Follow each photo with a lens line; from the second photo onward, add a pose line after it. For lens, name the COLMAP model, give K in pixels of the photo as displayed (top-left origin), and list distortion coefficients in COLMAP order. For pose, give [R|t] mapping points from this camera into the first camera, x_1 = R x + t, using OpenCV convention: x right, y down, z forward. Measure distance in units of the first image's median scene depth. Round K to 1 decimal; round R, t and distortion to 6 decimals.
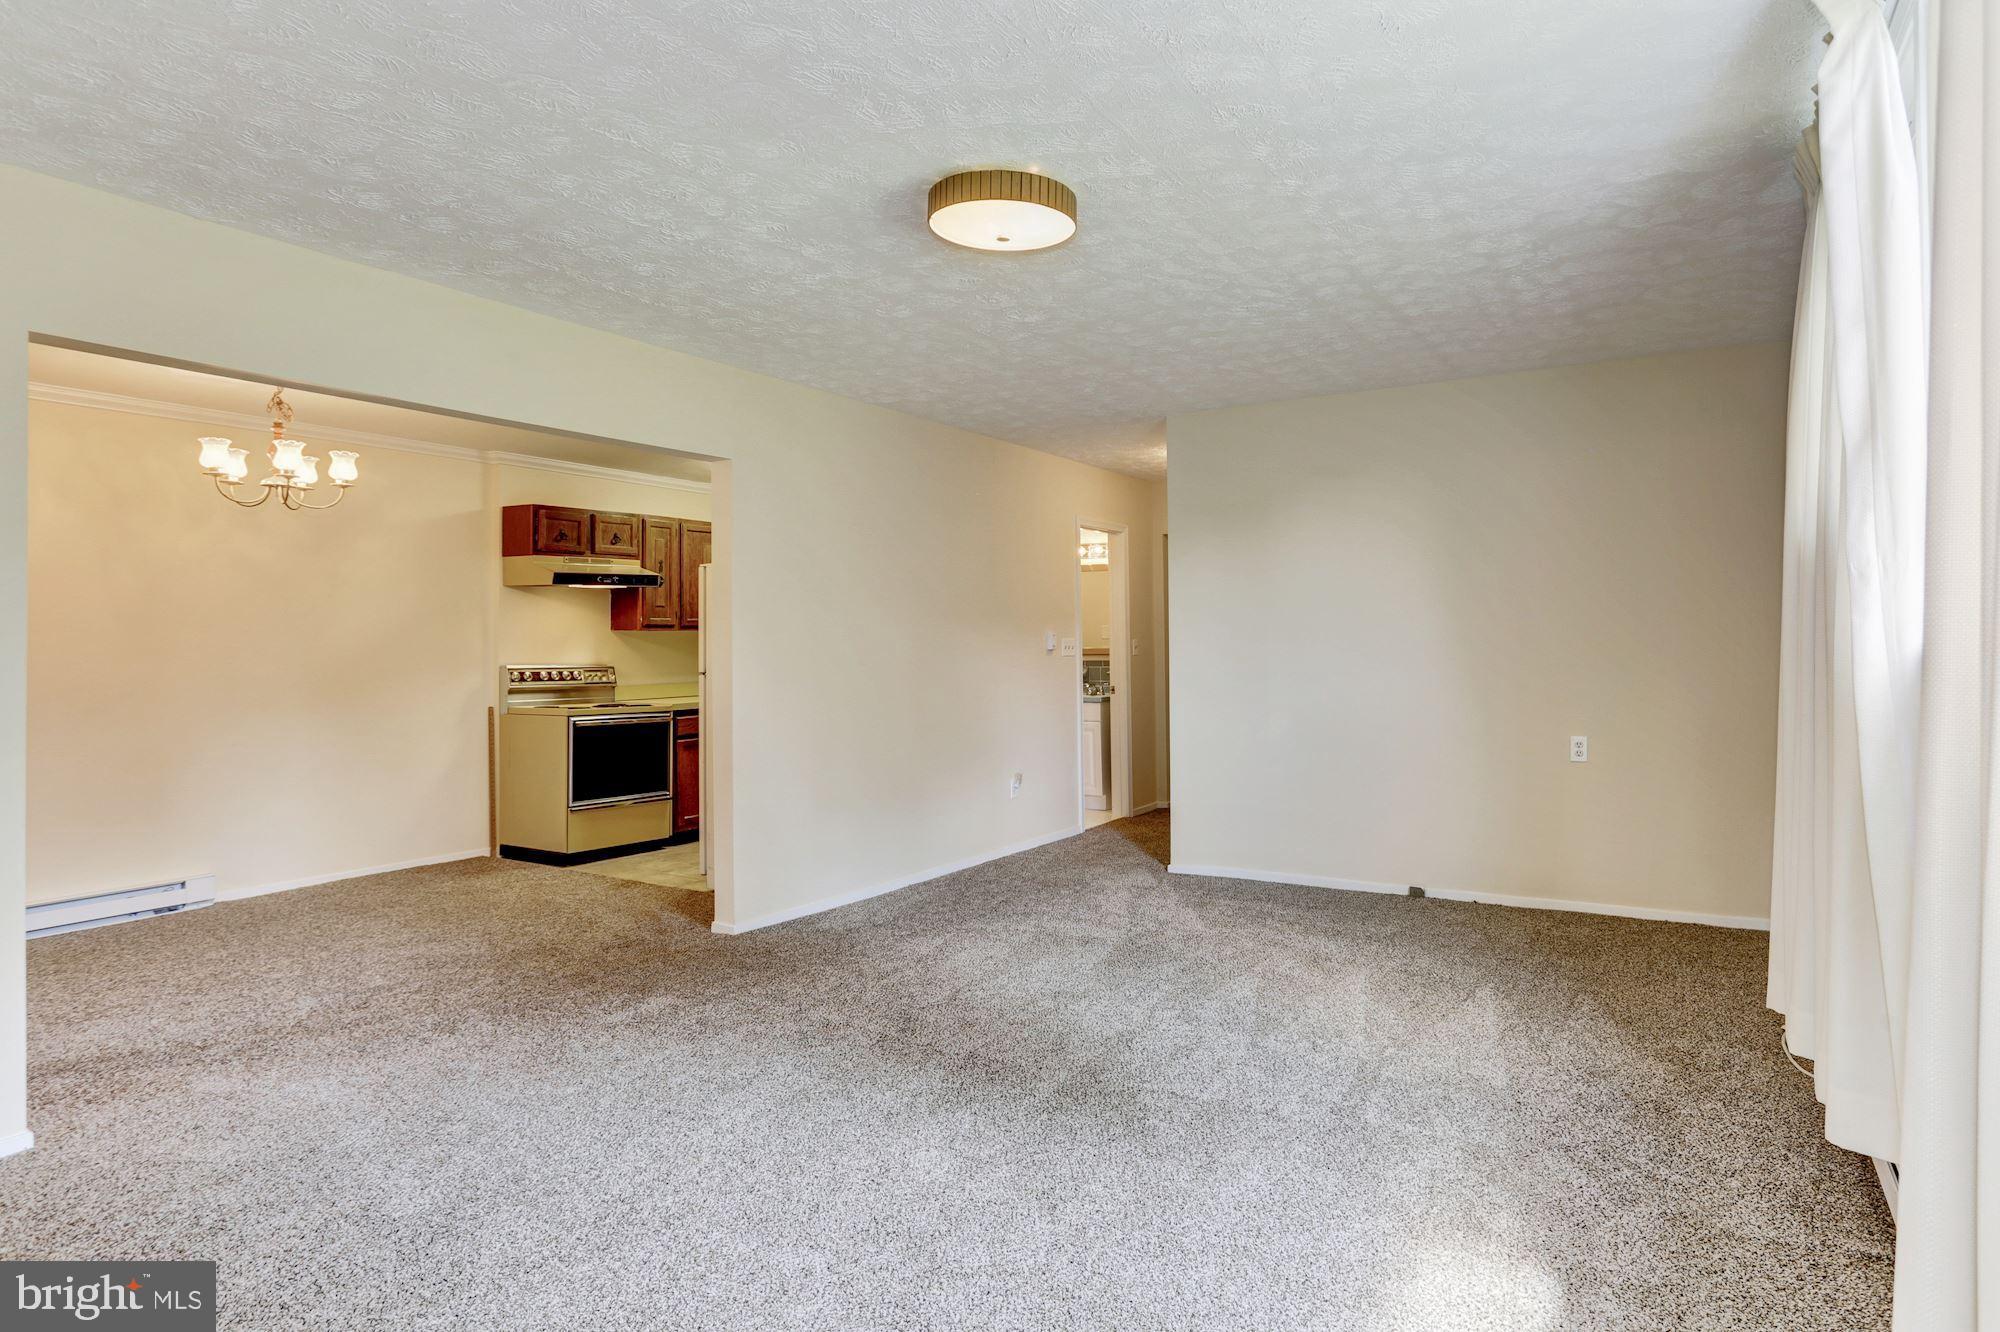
lens RADIAL K [[1083.0, 0, 996.2], [0, 1083.0, 661.6], [0, 0, 1]] dist [-0.061260, 0.035246]
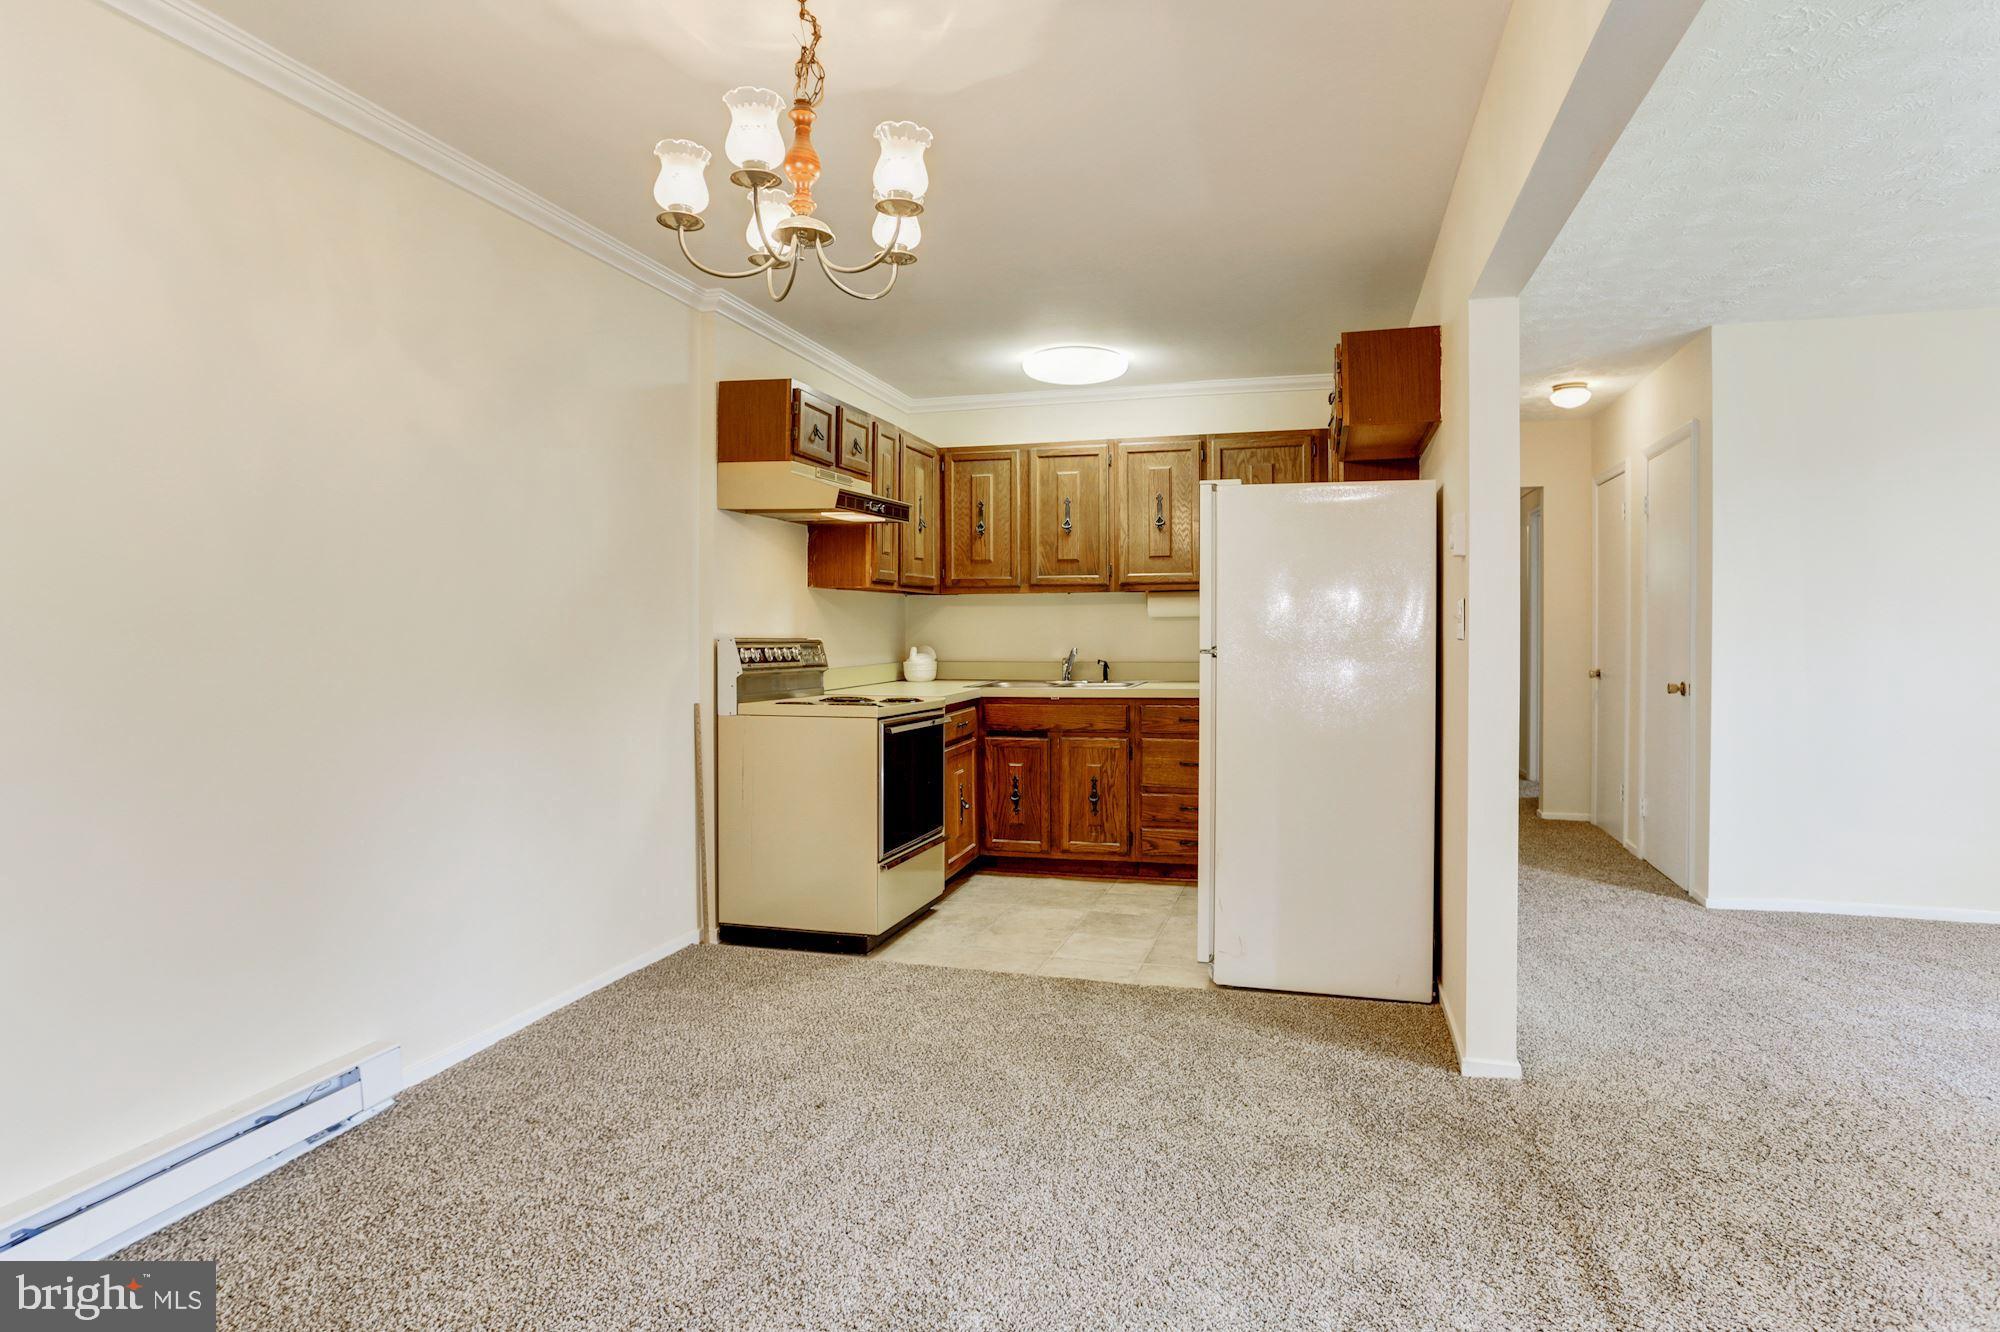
lens RADIAL K [[1083.0, 0, 996.2], [0, 1083.0, 661.6], [0, 0, 1]] dist [-0.061260, 0.035246]
pose [[0.950242, 0.008185, 0.311406, -0.501306], [-0.013176, 0.999816, 0.013924, 0.007738], [-0.311235, -0.017334, 0.950175, 0.352382]]
